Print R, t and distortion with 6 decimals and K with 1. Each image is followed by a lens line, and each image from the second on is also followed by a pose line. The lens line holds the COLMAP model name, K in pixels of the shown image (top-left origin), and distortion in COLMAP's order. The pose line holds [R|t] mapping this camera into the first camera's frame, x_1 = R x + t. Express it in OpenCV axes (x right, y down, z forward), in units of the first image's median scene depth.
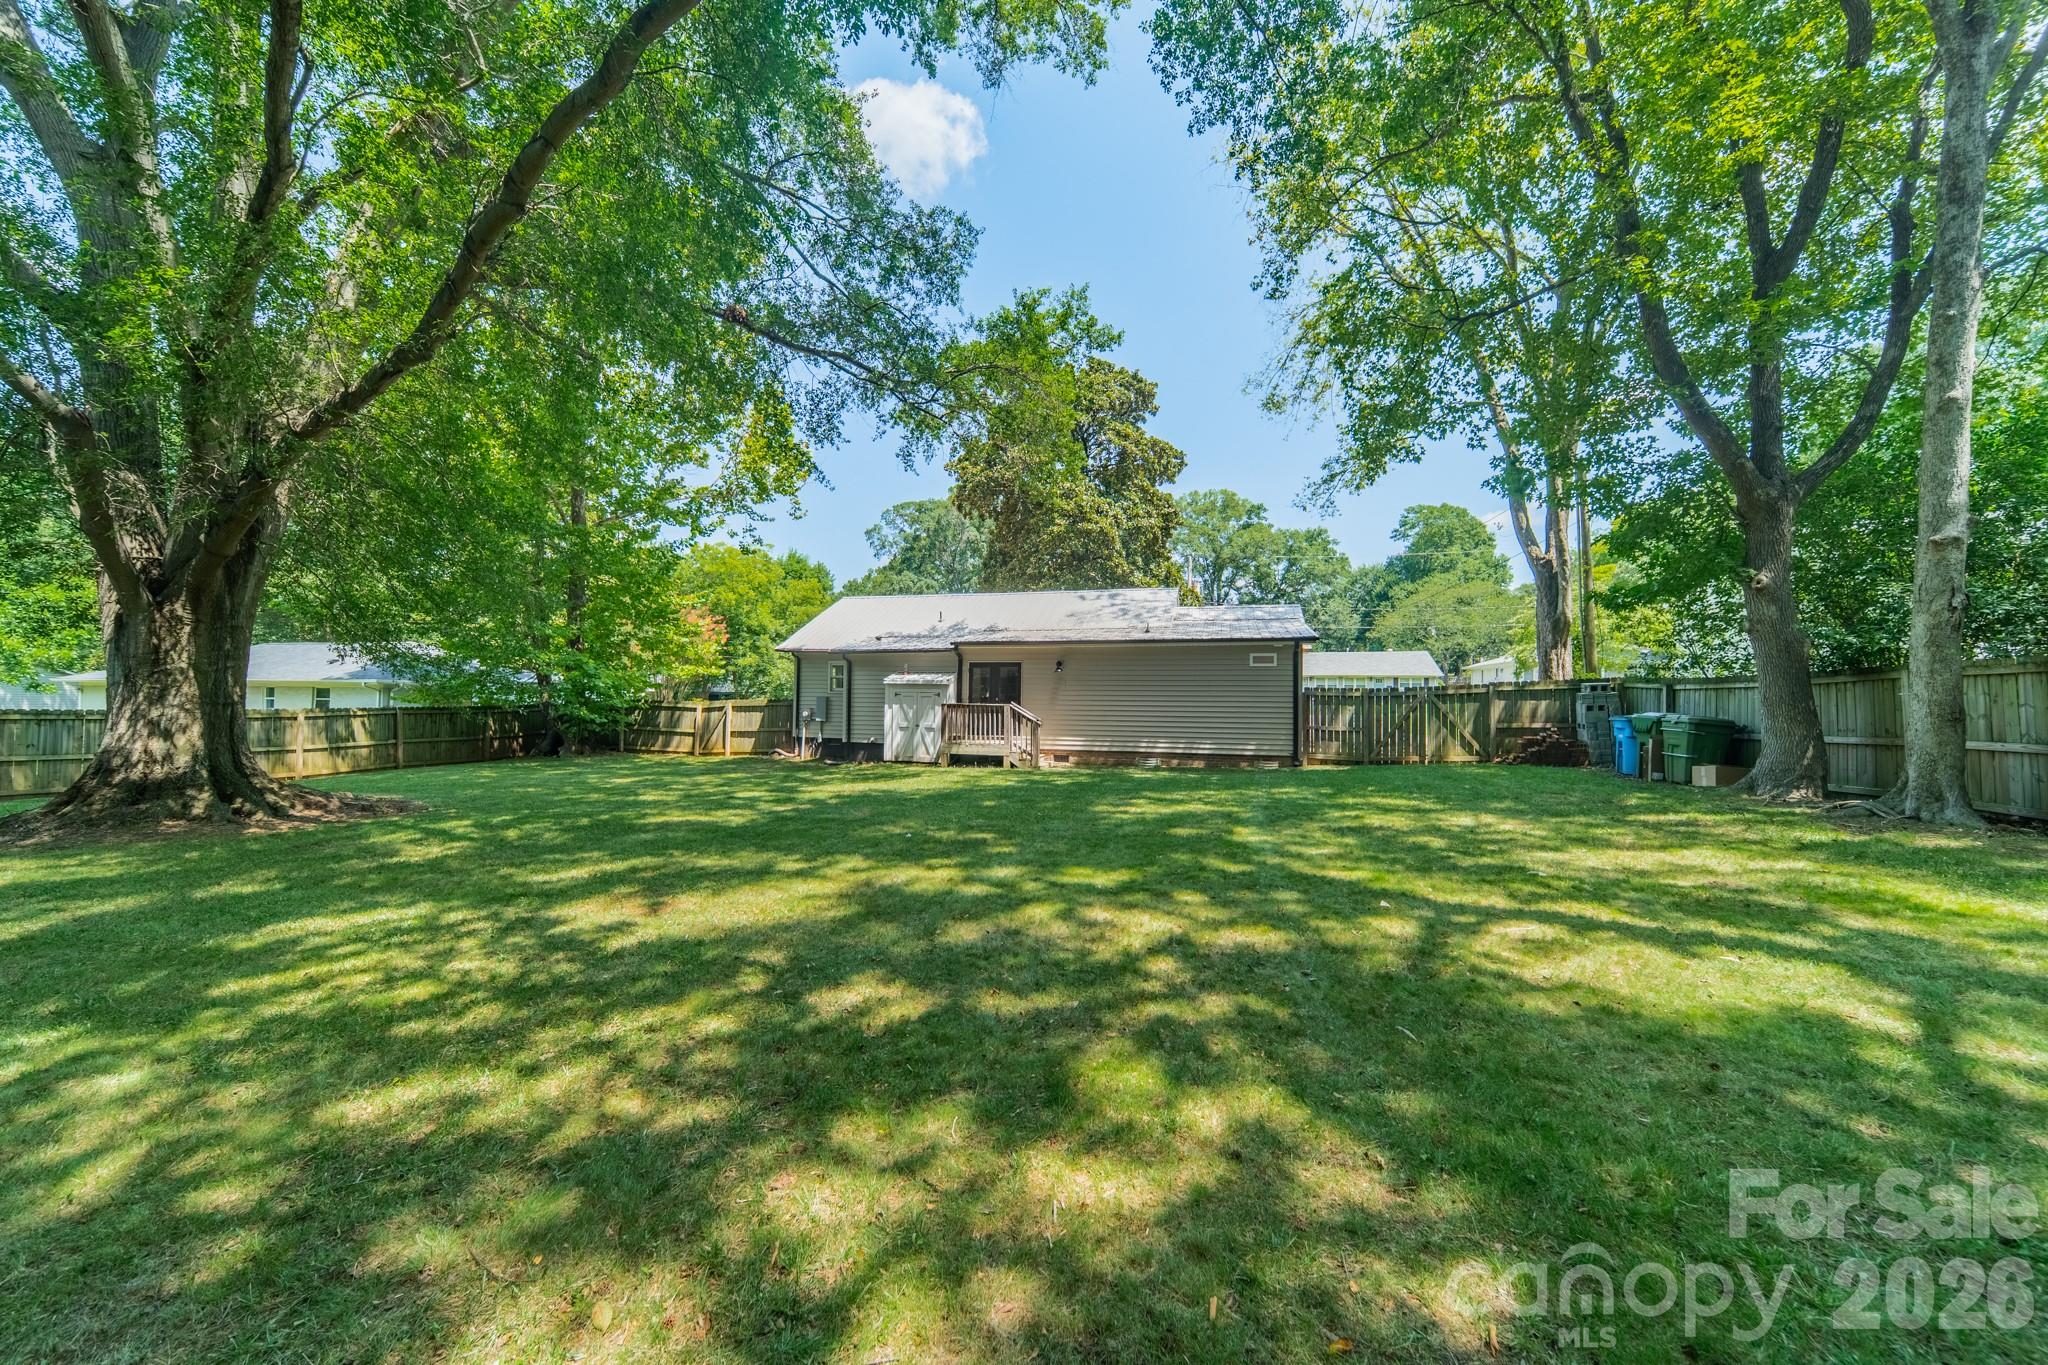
lens RADIAL K [[718.1, 0, 1024.3], [0, 718.1, 683.3], [0, 0, 1]] dist [0.008898, 0.000185]
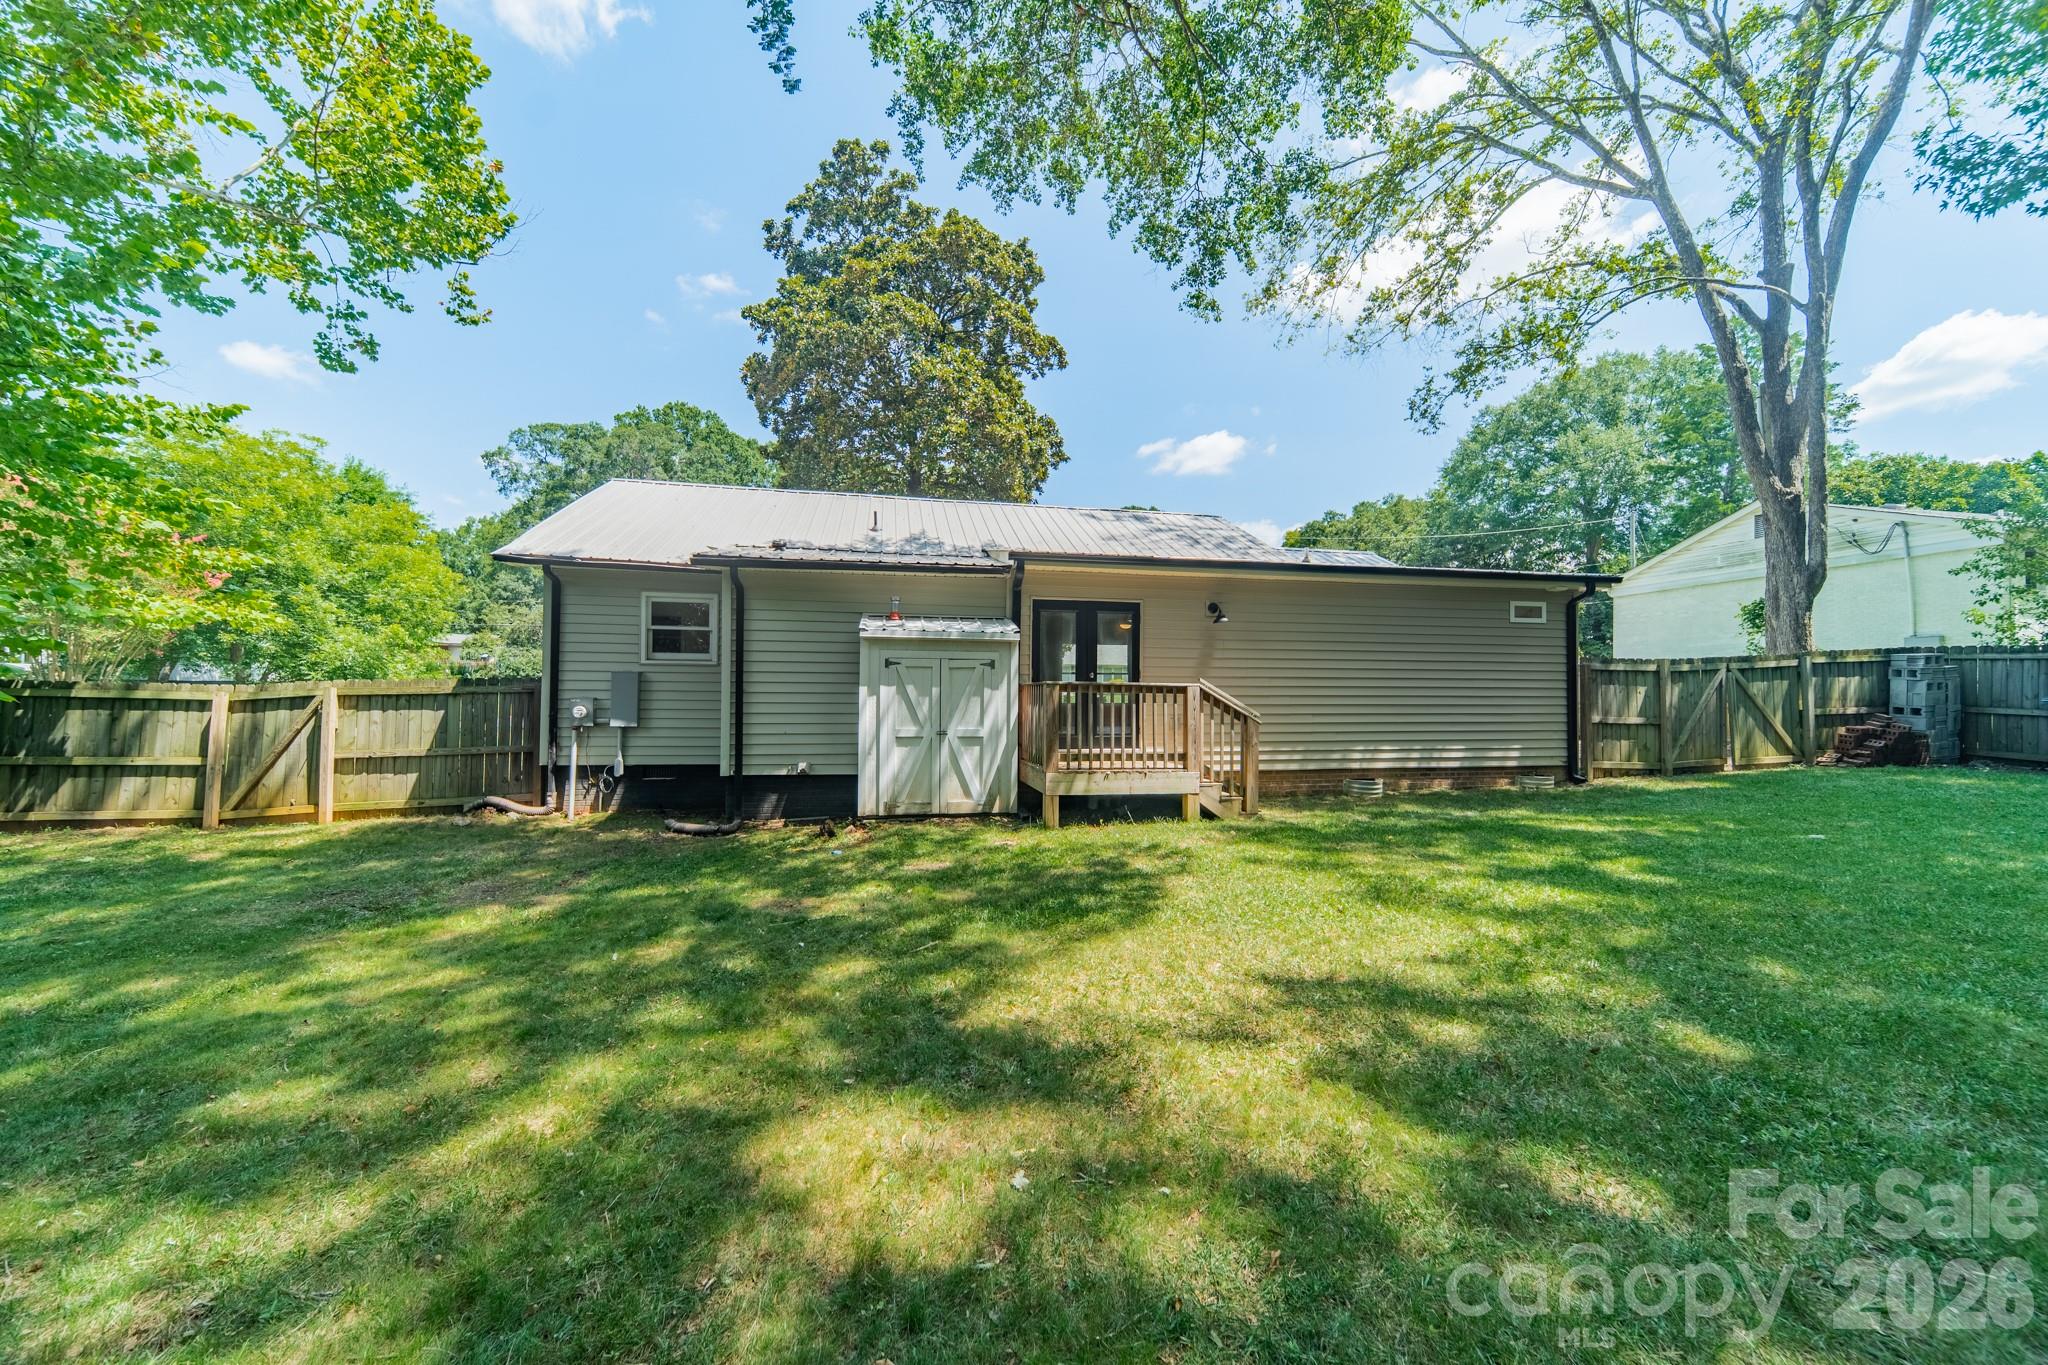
lens RADIAL K [[721.9, 0, 1030.4], [0, 721.9, 688.0], [0, 0, 1]] dist [0.007521, -0.000042]
pose [[0.892343, -0.000205, 0.451358, -0.261039], [-0.006373, 0.999895, 0.013052, 0.021351], [-0.451313, -0.014524, 0.892248, 0.496383]]
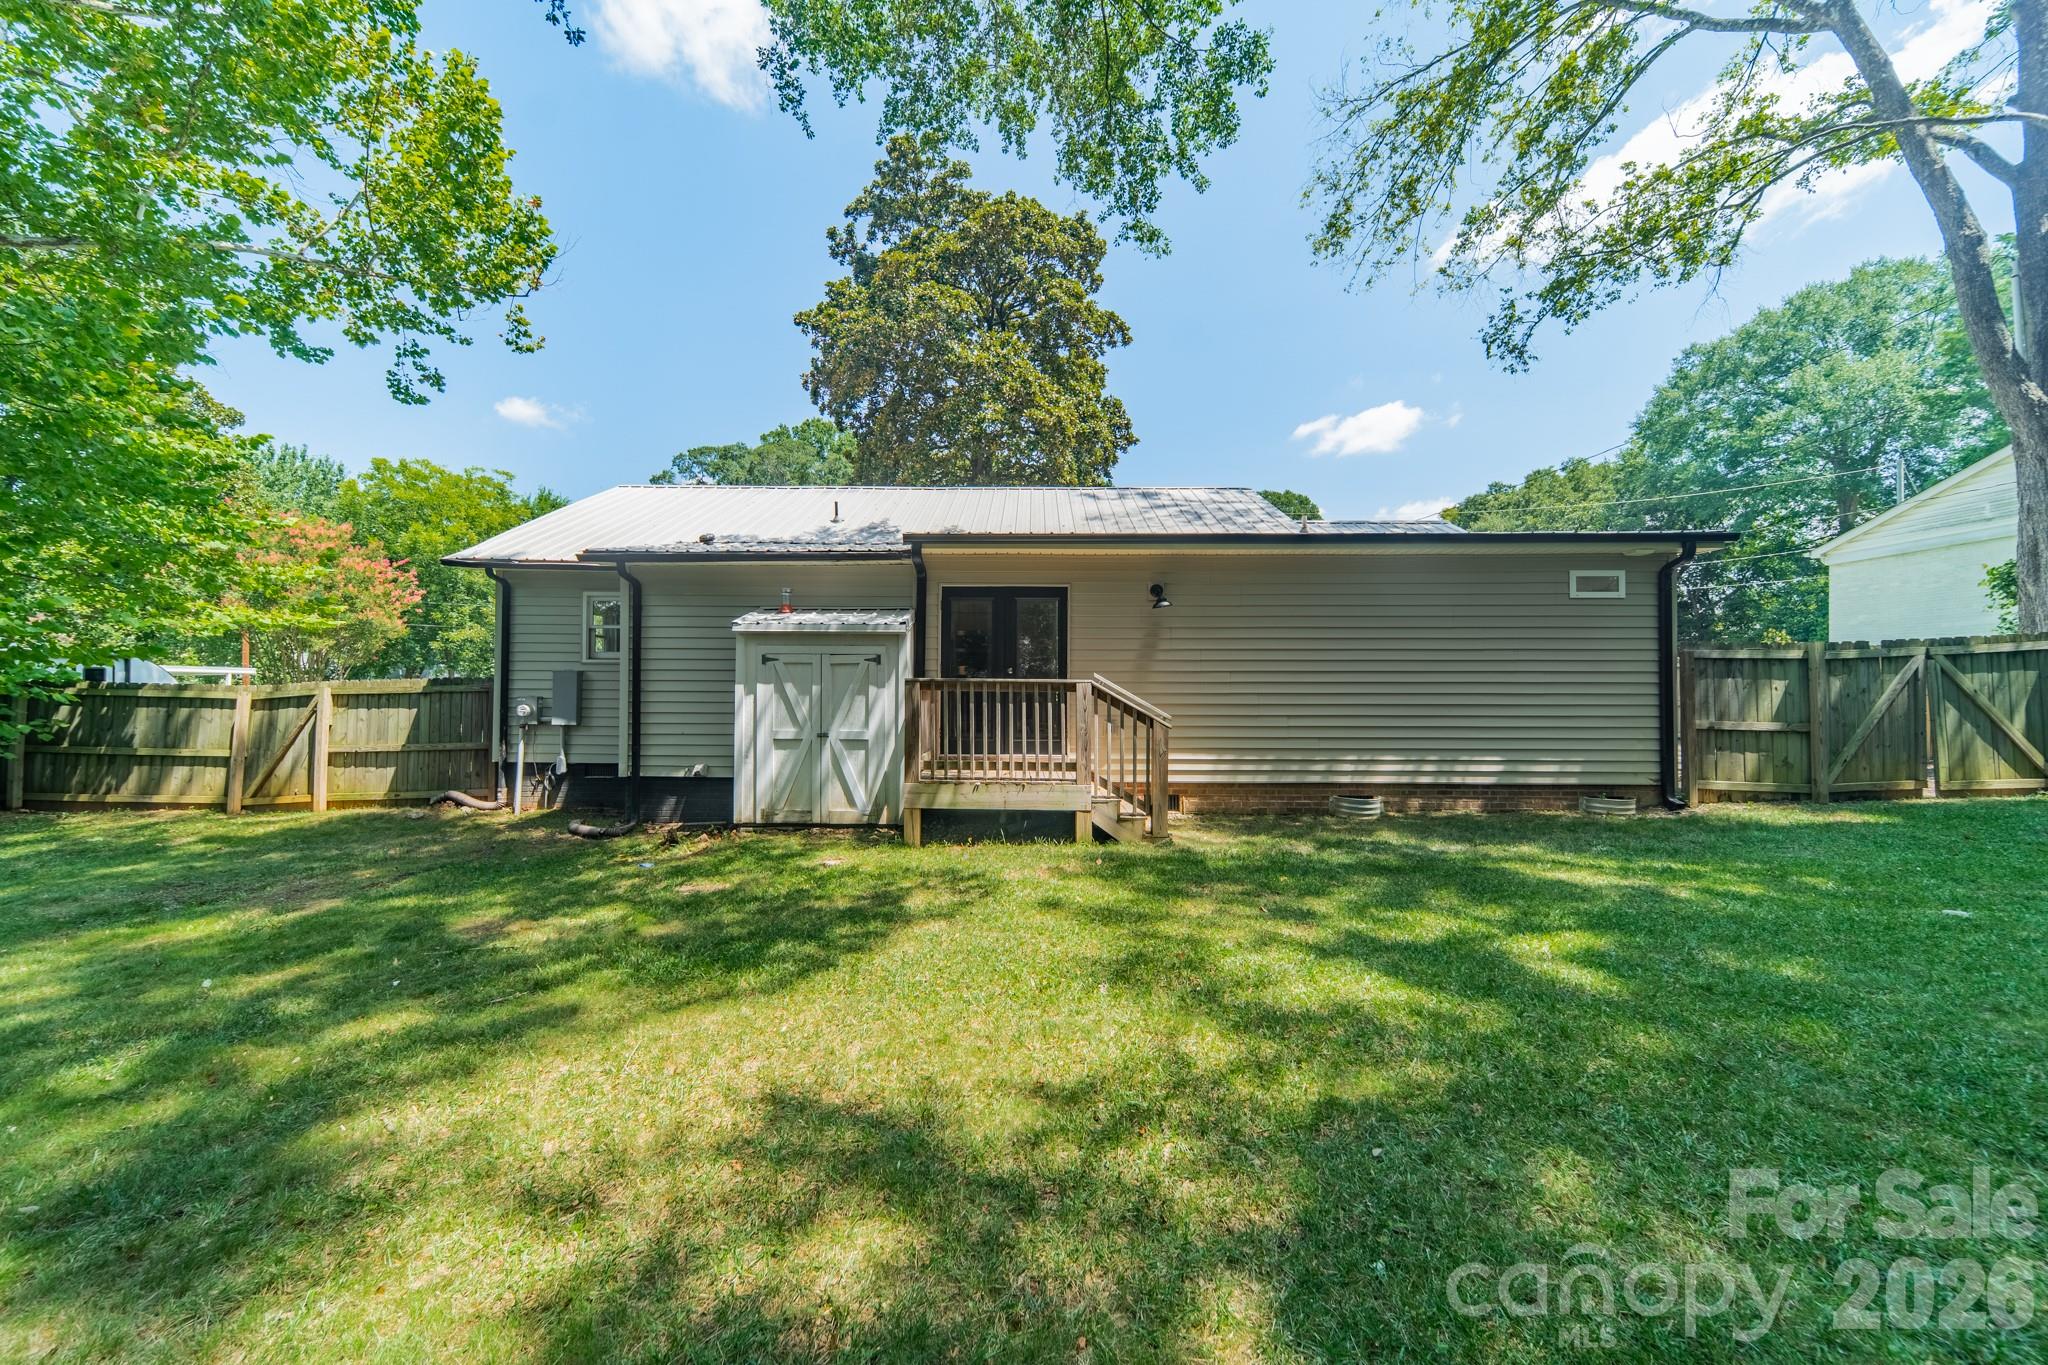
lens RADIAL K [[722.3, 0, 1026.2], [0, 722.3, 683.2], [0, 0, 1]] dist [0.007785, -0.000168]
pose [[0.965426, -0.003417, 0.260655, -0.124564], [0.000348, 0.999930, 0.011818, 0.021169], [-0.260678, -0.011319, 0.965360, 0.495355]]
